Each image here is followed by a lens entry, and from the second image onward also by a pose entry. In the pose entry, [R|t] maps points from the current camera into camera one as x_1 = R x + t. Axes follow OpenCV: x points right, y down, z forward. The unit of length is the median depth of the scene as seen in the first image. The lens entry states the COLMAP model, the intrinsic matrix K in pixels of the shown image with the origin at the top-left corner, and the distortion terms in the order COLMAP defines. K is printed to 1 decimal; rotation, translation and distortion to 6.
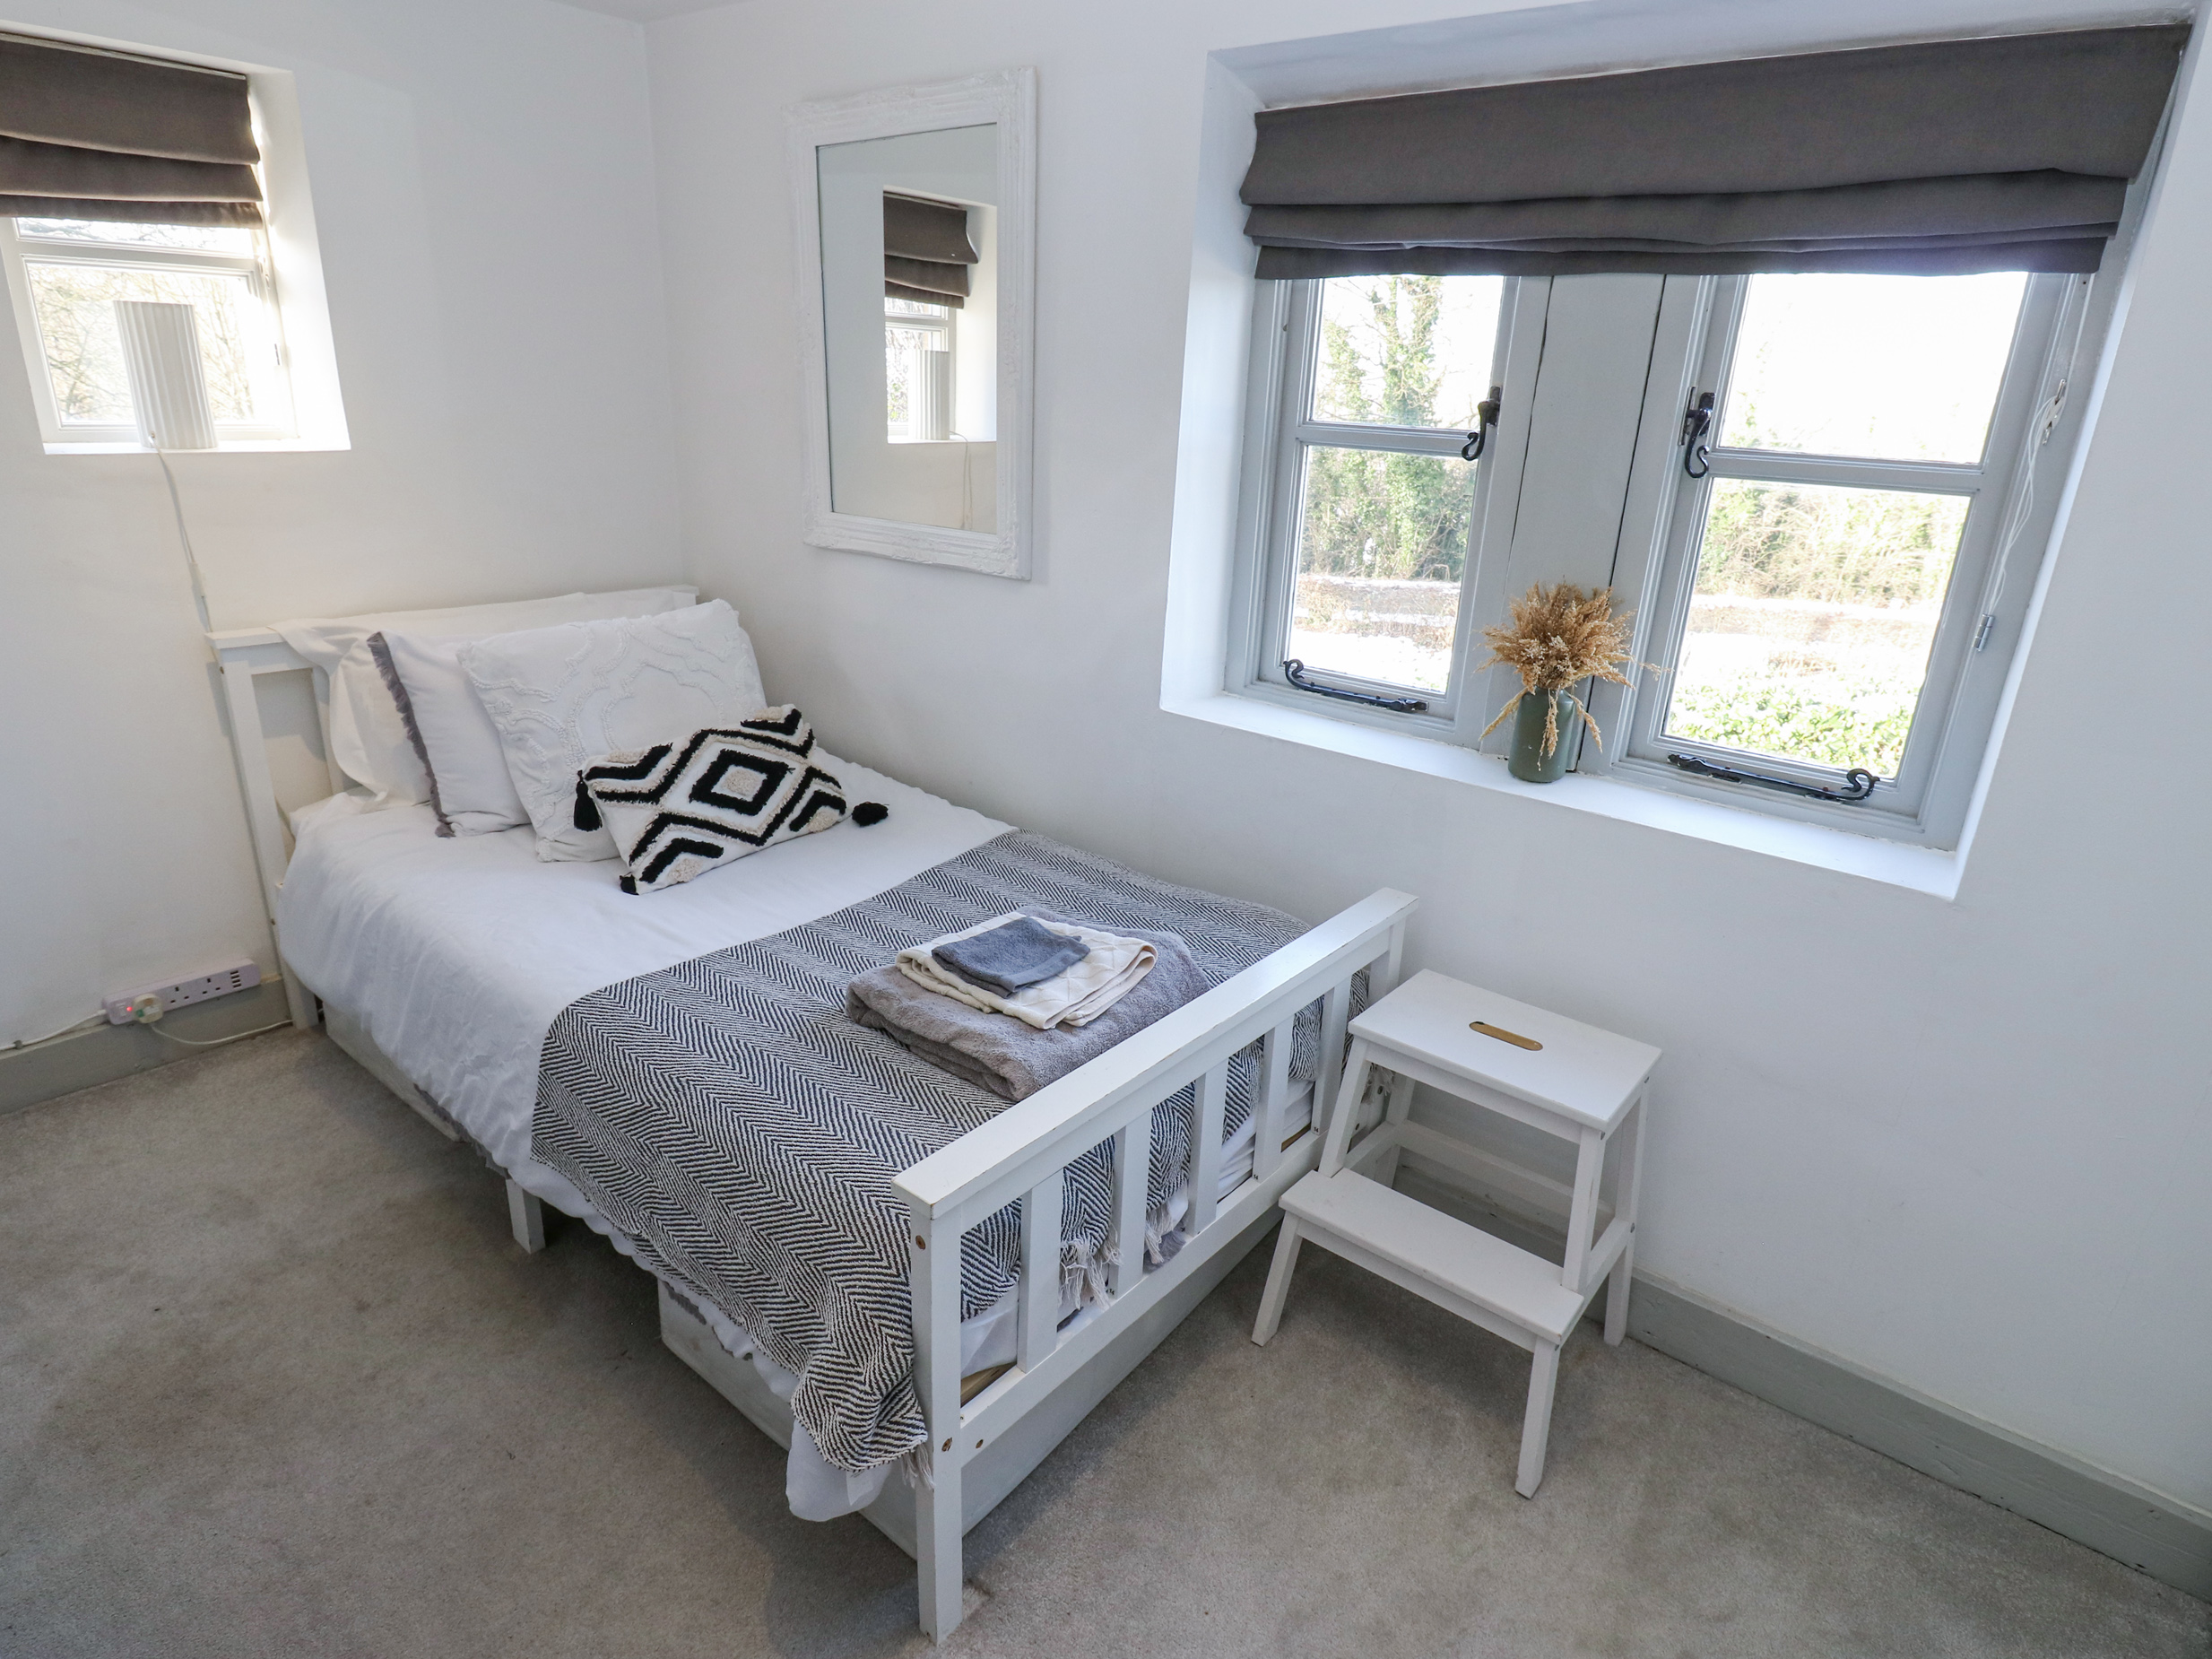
lens RADIAL K [[1207.8, 0, 1106.0], [0, 1207.8, 829.5], [0, 0, 1]] dist [0.002015, -0.014897]
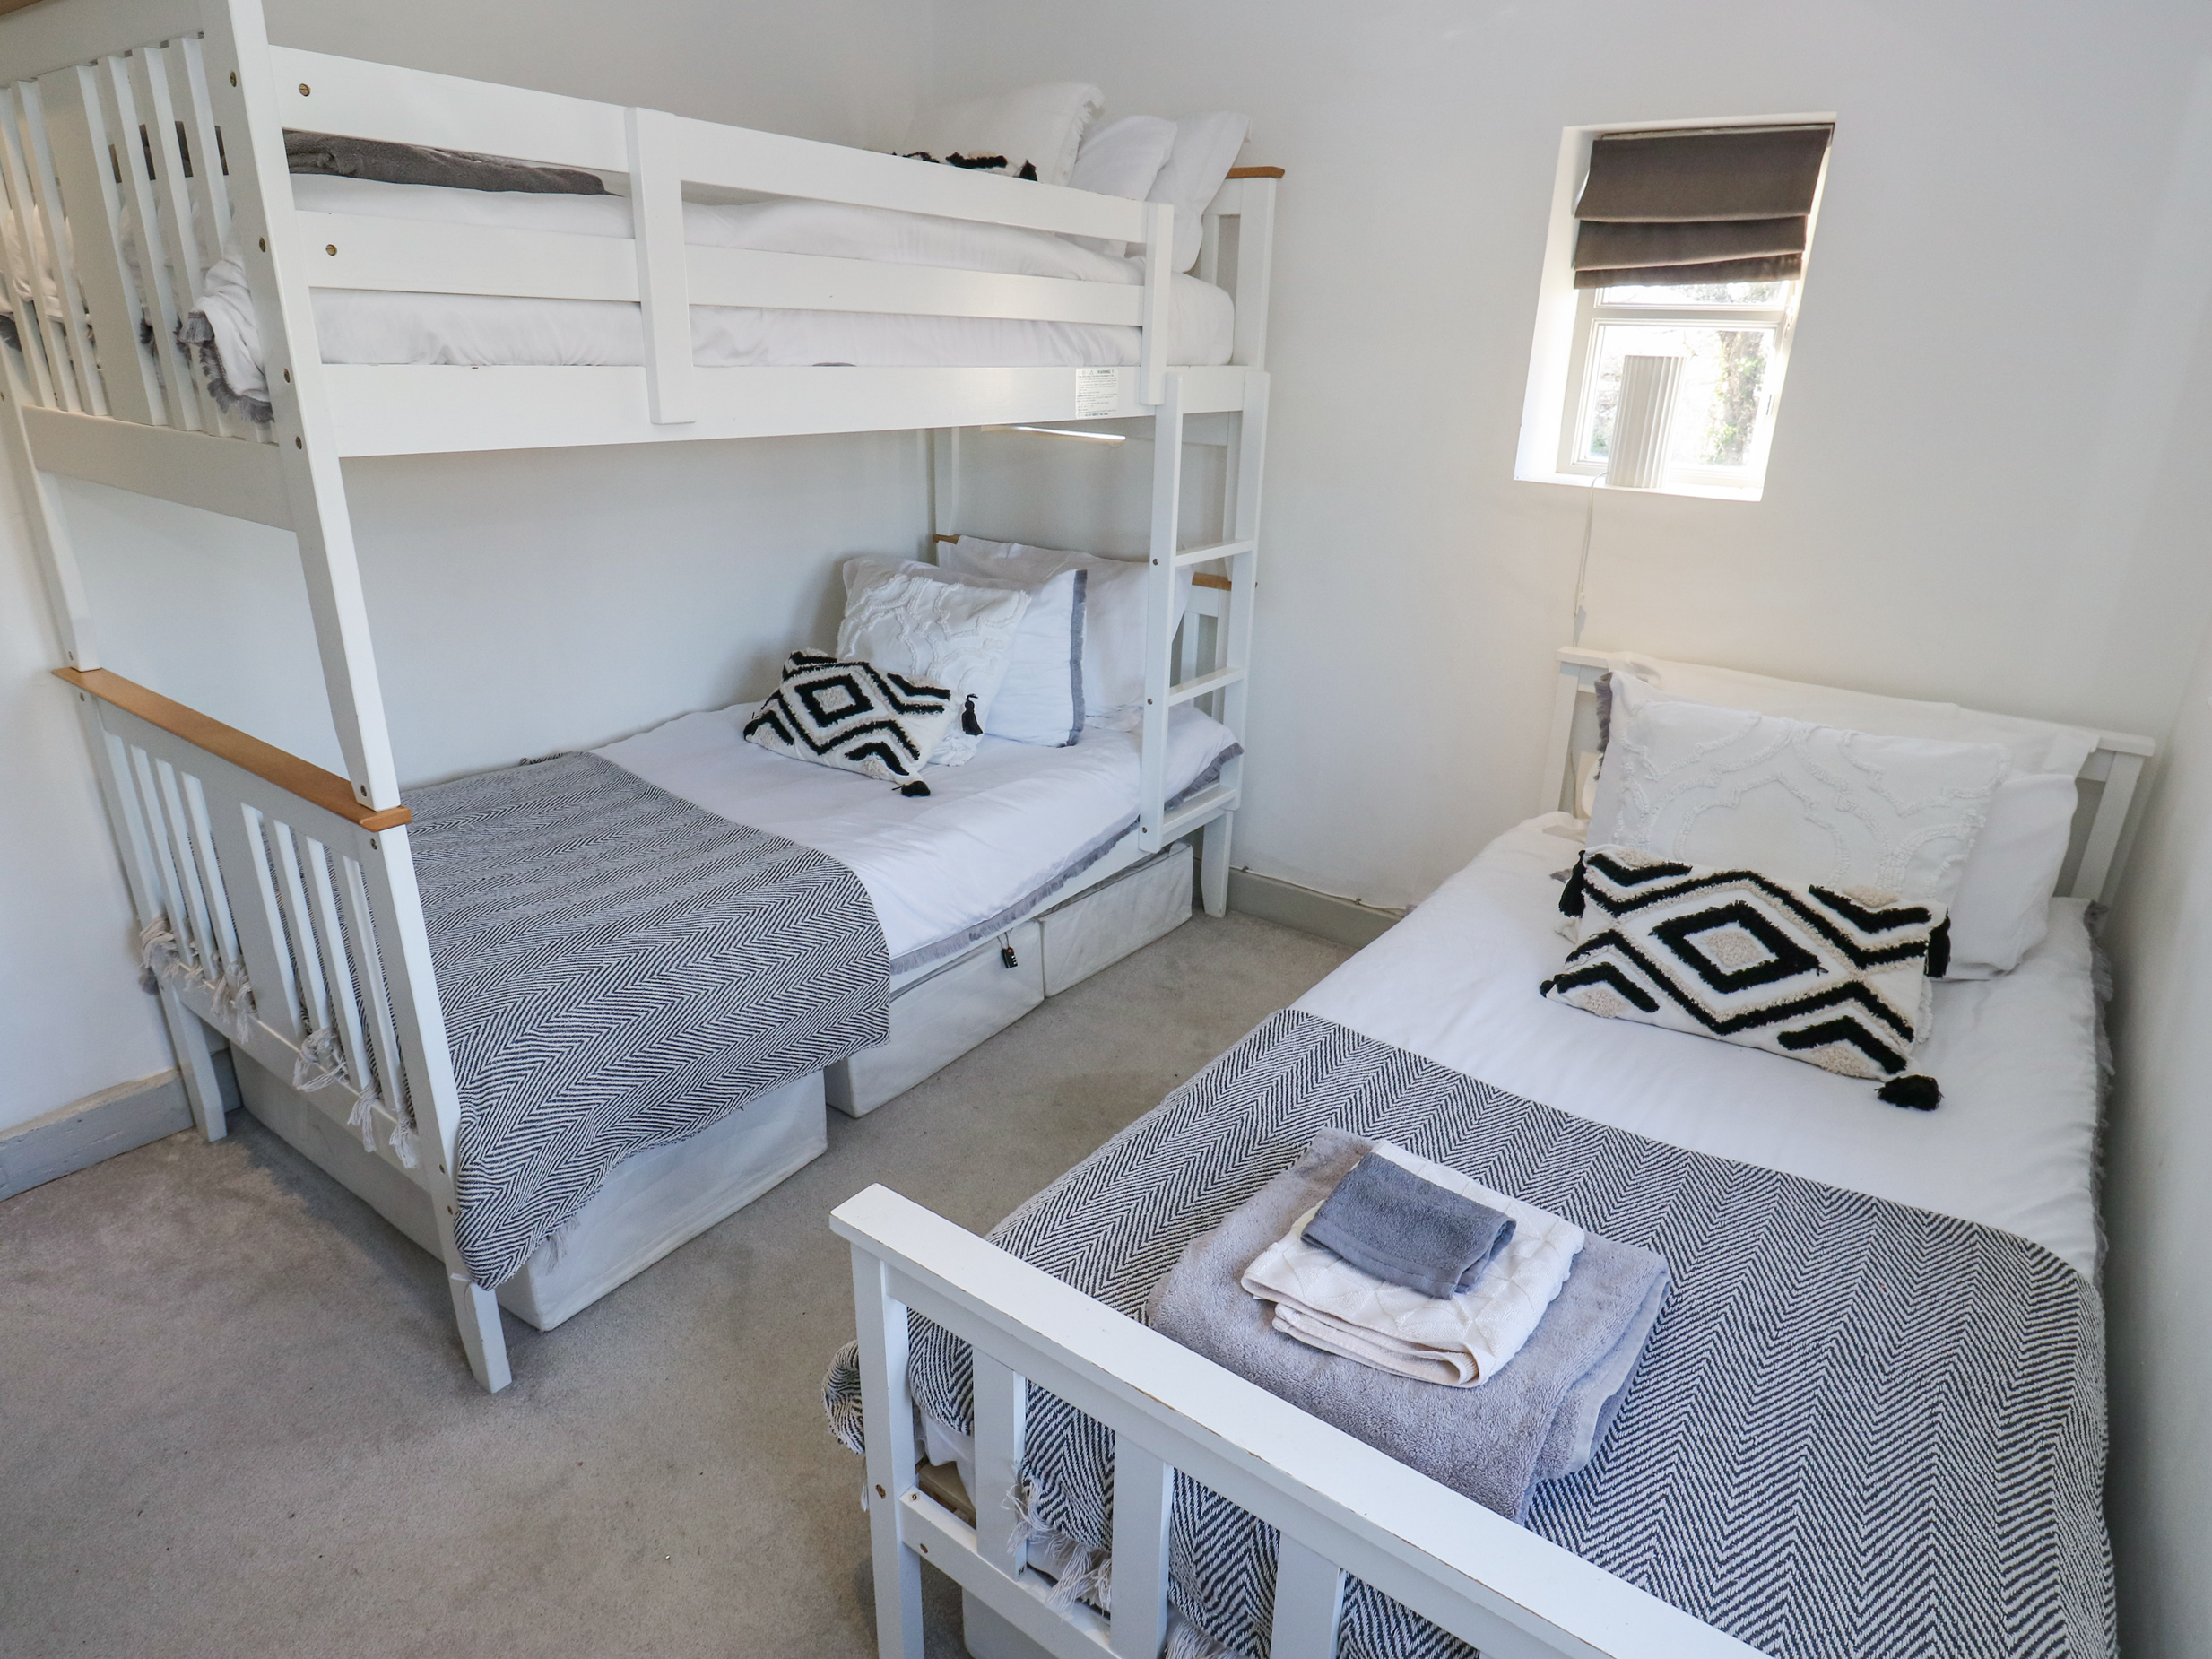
lens RADIAL K [[1207.8, 0, 1106.0], [0, 1207.8, 829.5], [0, 0, 1]] dist [0.002015, -0.014897]
pose [[0.082326, 0.317205, -0.944777, 0.360319], [-0.374649, 0.888310, 0.265600, -0.159945], [0.923504, 0.332094, 0.191971, 0.469928]]
